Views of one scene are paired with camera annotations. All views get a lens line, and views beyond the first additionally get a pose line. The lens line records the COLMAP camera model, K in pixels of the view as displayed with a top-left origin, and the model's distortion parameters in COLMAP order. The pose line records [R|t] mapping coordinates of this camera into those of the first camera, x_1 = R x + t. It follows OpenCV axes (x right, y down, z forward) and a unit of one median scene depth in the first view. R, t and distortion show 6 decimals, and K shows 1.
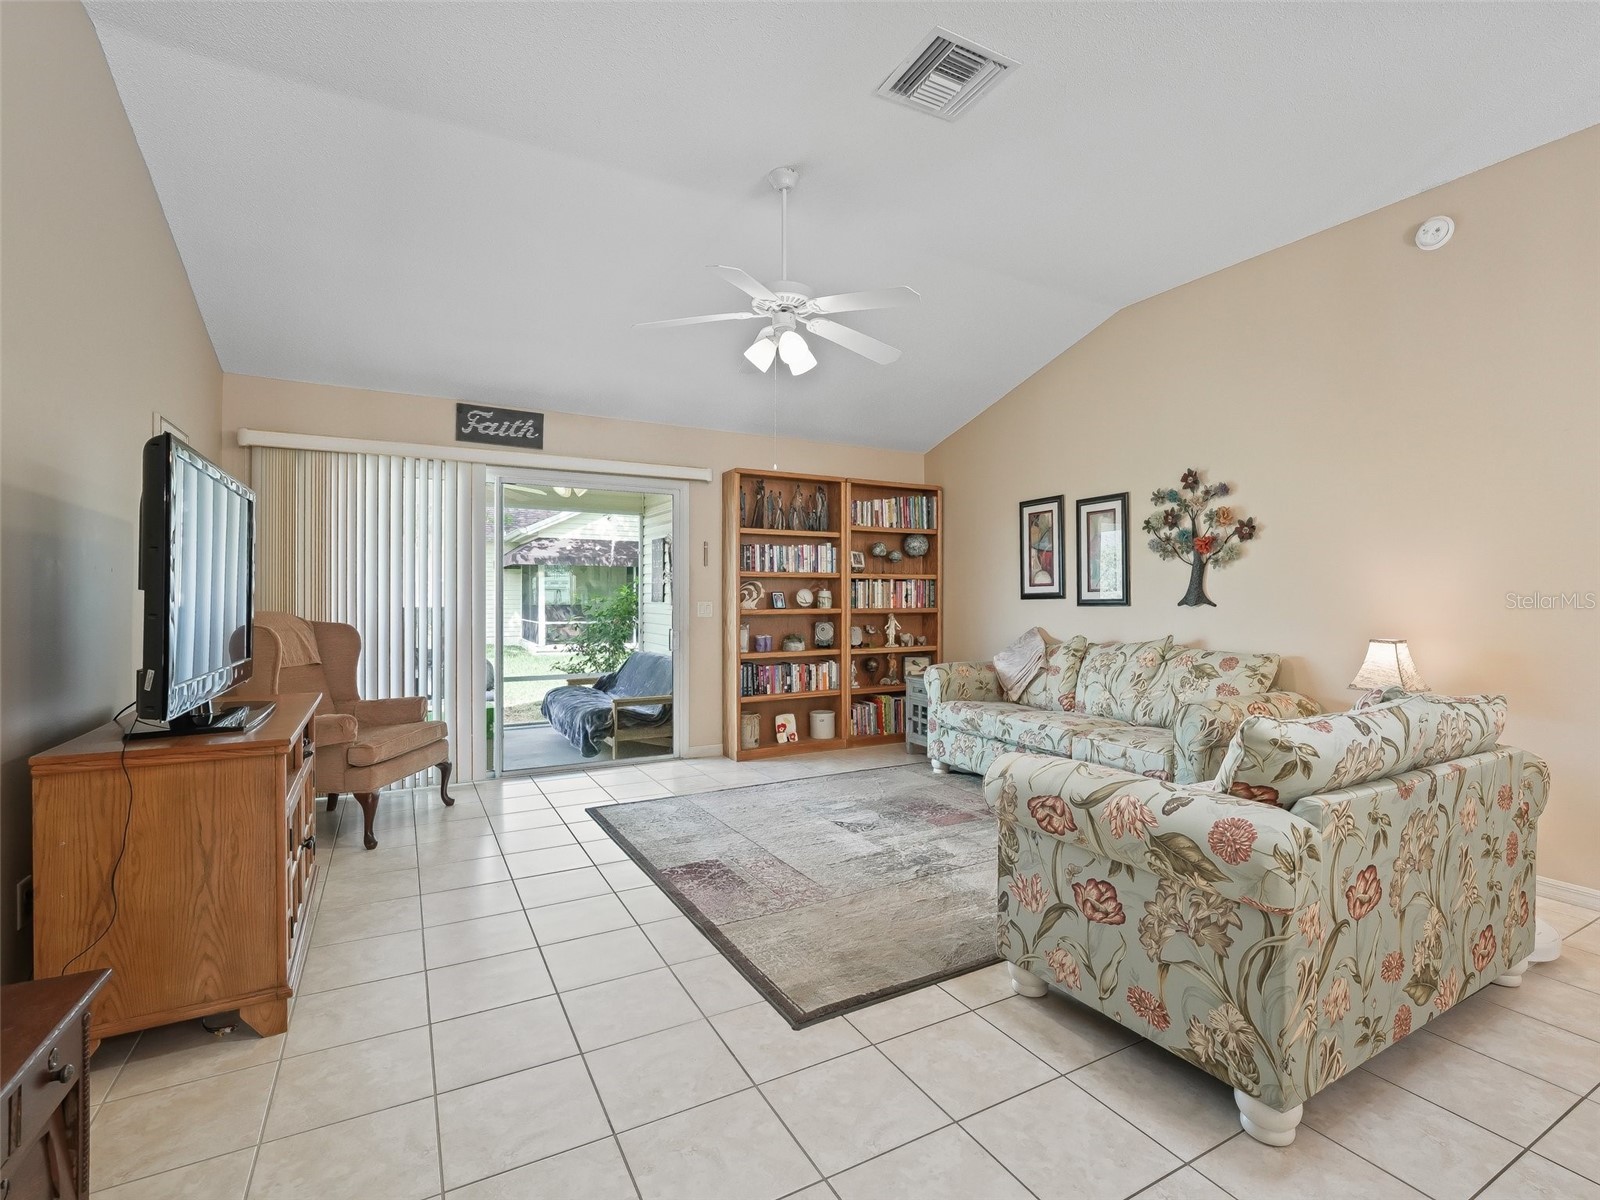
lens RADIAL K [[681.9, 0, 773.2], [0, 681.9, 596.7], [0, 0, 1]] dist [-0.012513, -0.000120]
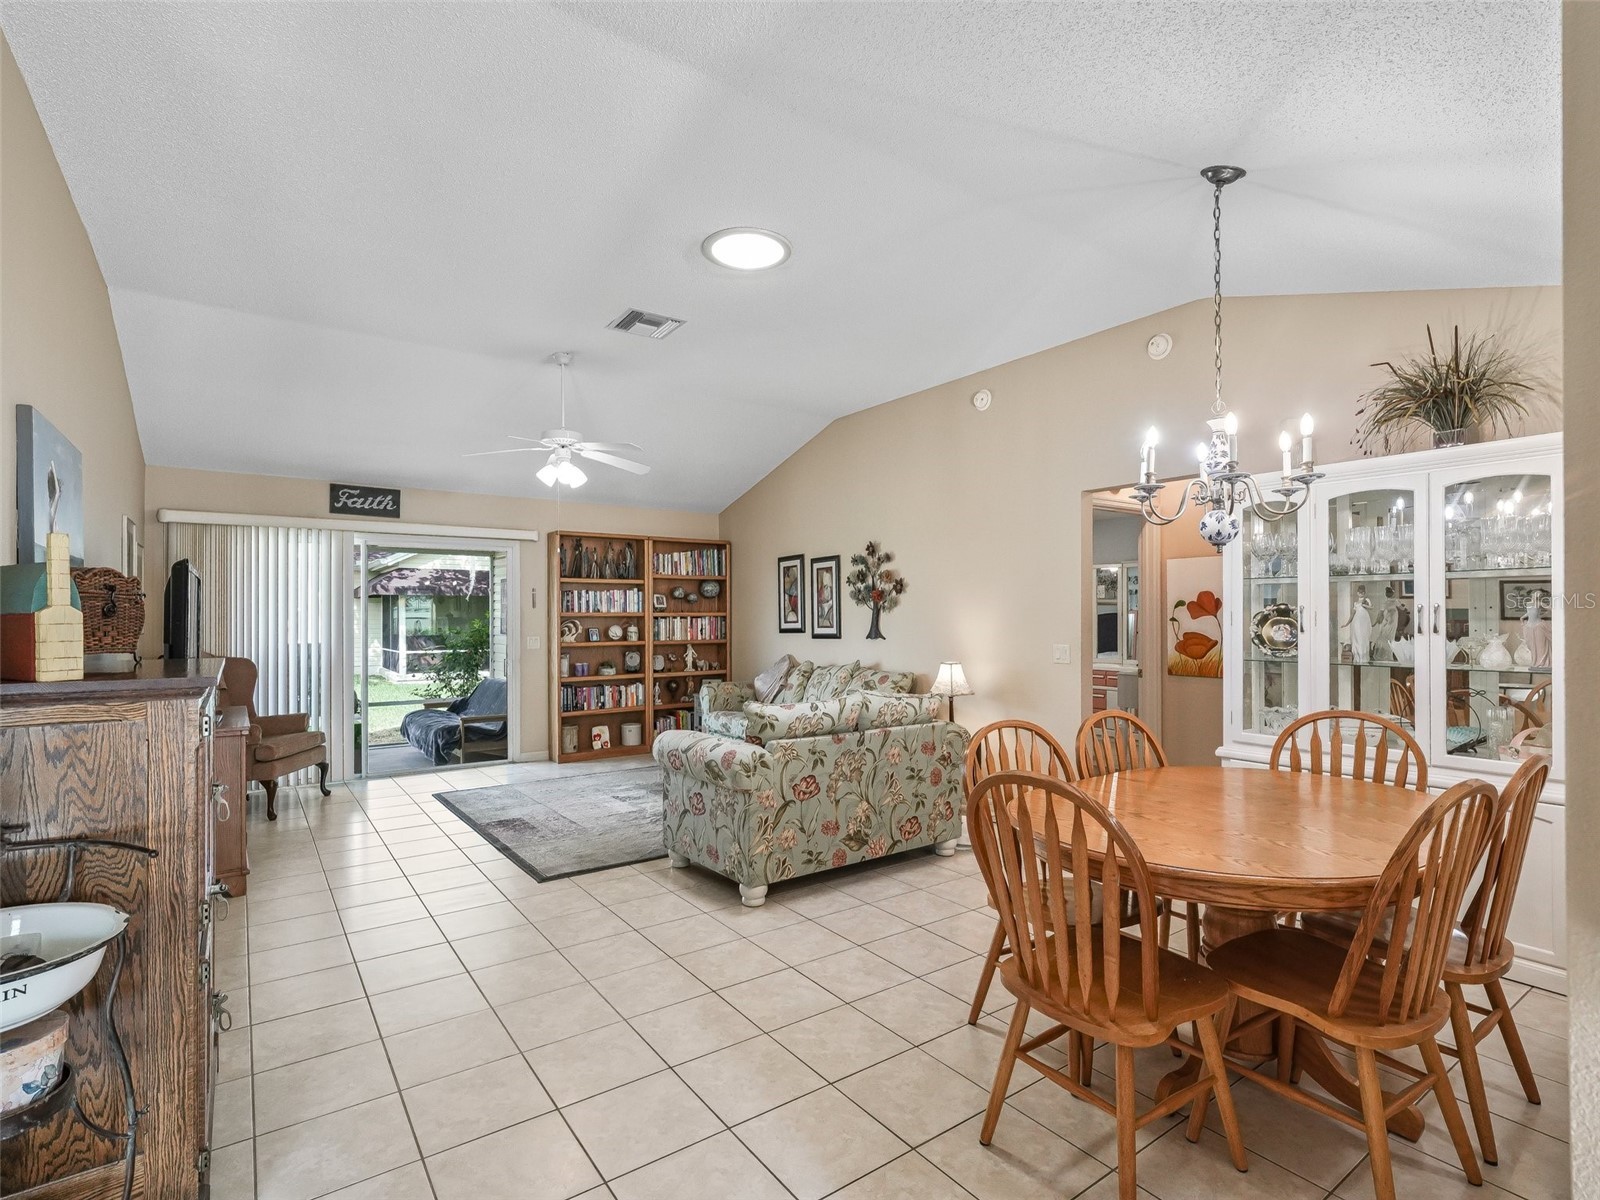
lens RADIAL K [[709.9, 0, 695.4], [0, 709.9, 610.5], [0, 0, 1]] dist [-0.001240, -0.000085]
pose [[0.998031, -0.006487, 0.062394, 0.117799], [0.007378, 0.999874, -0.014060, -0.020460], [-0.062295, 0.014493, 0.997953, -0.325321]]
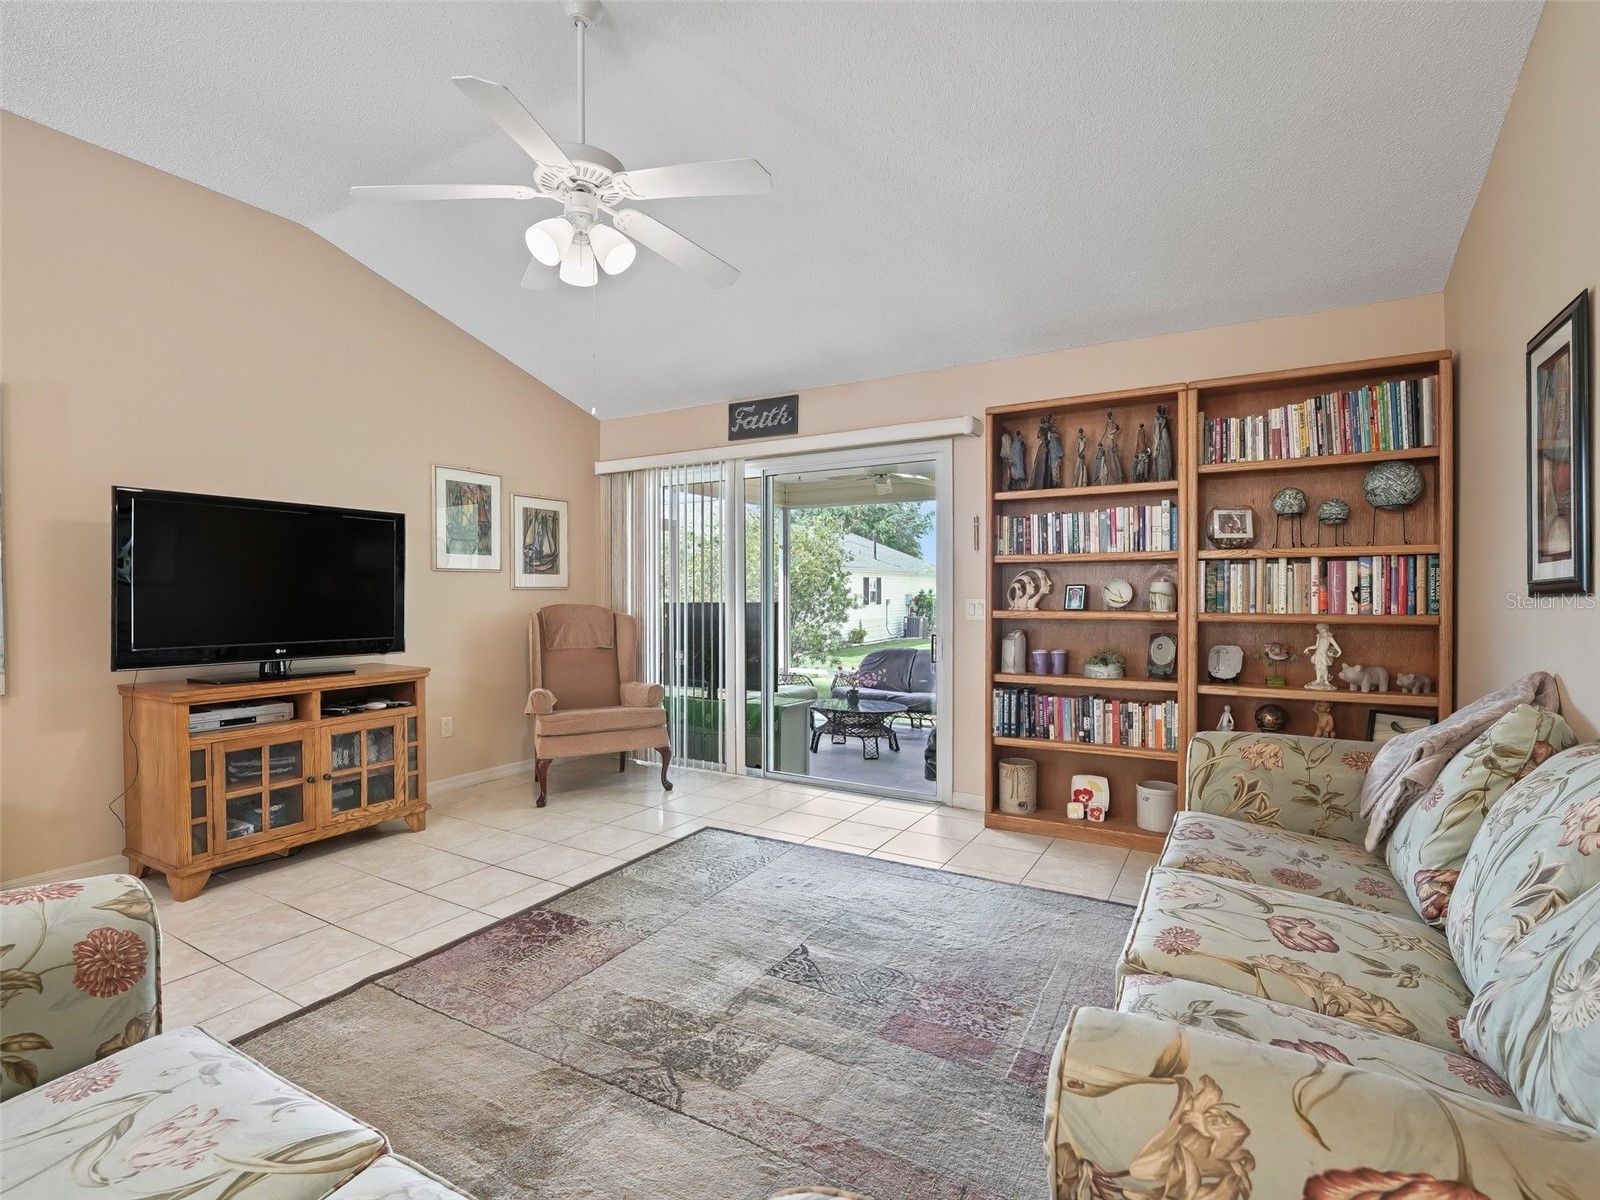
lens RADIAL K [[711.8, 0, 837.2], [0, 711.8, 596.9], [0, 0, 1]] dist [-0.013606, 0.000055]
pose [[0.583432, 0.003074, -0.812156, 0.444117], [0.001109, 0.999989, 0.004581, 0.001445], [0.812161, -0.003574, 0.583422, 0.443936]]
